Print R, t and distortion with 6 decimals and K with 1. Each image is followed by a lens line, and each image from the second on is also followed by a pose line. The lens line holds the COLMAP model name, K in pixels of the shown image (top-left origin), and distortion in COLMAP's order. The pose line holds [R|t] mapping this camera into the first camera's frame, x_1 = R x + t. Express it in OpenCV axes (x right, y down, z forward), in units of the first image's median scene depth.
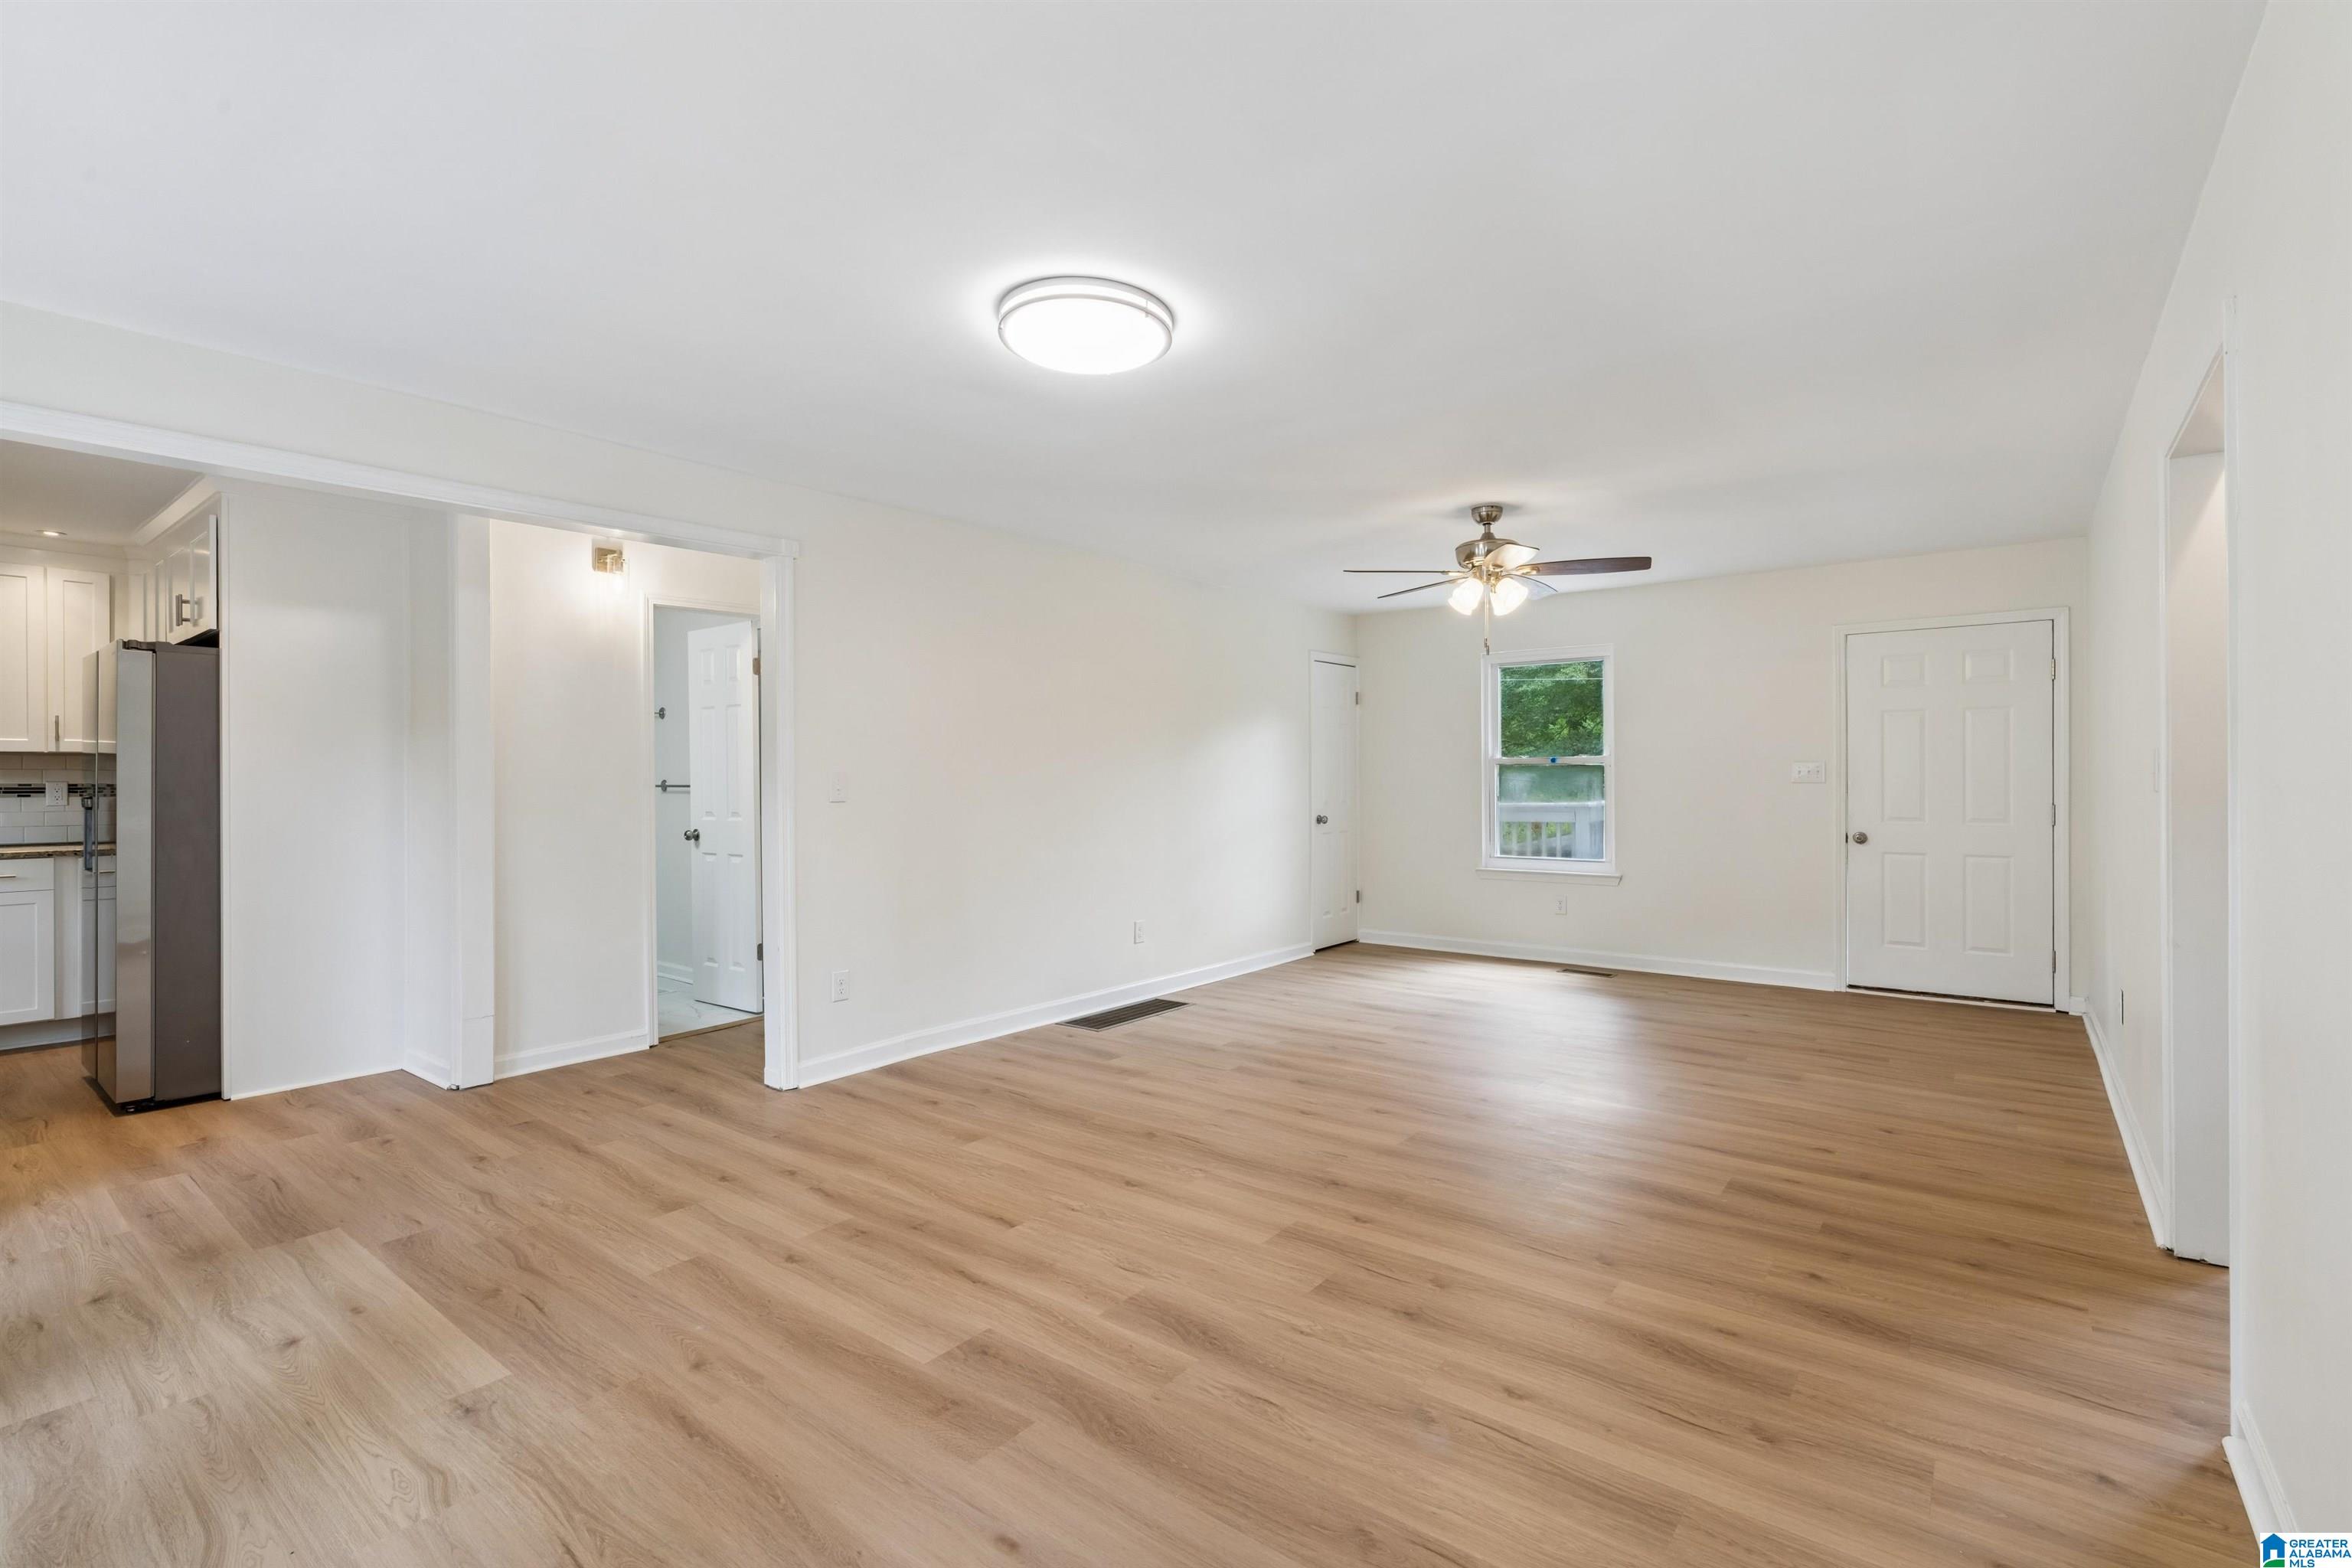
lens RADIAL K [[1028.1, 0, 1176.0], [0, 1028.1, 784.0], [0, 0, 1]] dist [0.000762, 0.000081]
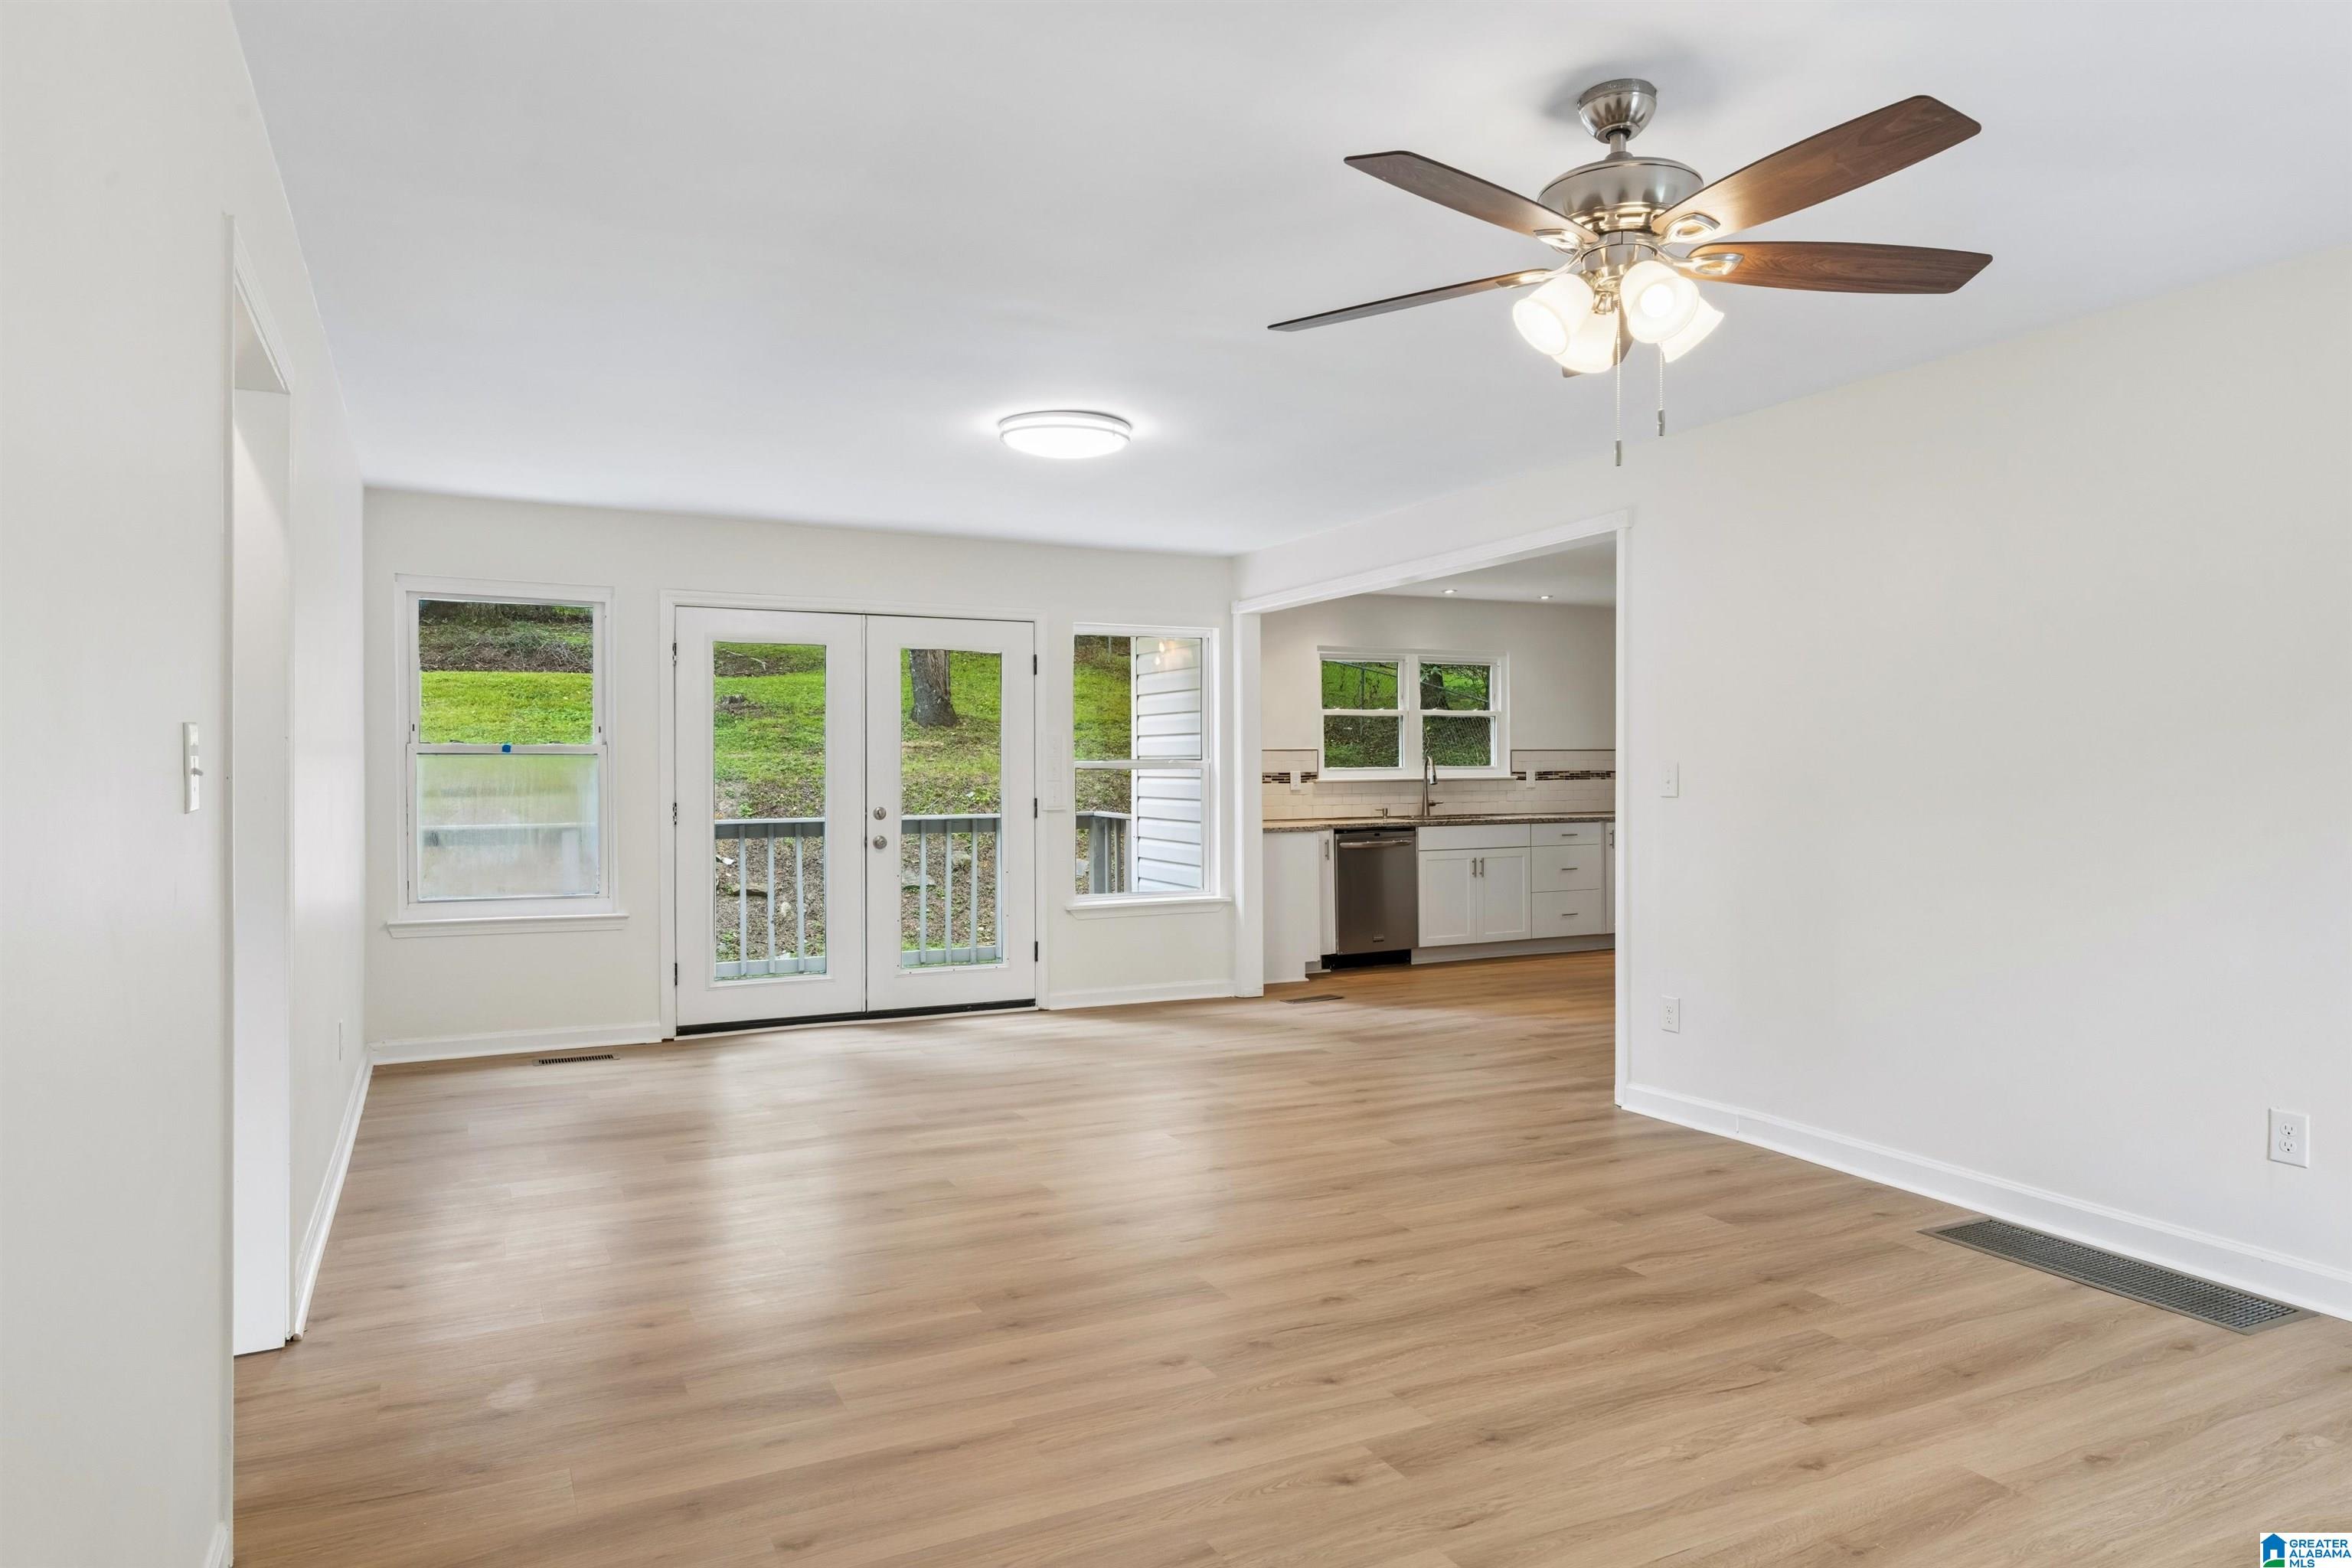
lens RADIAL K [[1534.6, 0, 1176.0], [0, 1534.6, 784.0], [0, 0, 1]] dist [0.000304, 0.000092]
pose [[-0.437635, 0.004755, -0.899140, 1.107470], [-0.001145, 0.999982, 0.005846, 0.004041], [0.899152, 0.003588, -0.437622, 1.367395]]
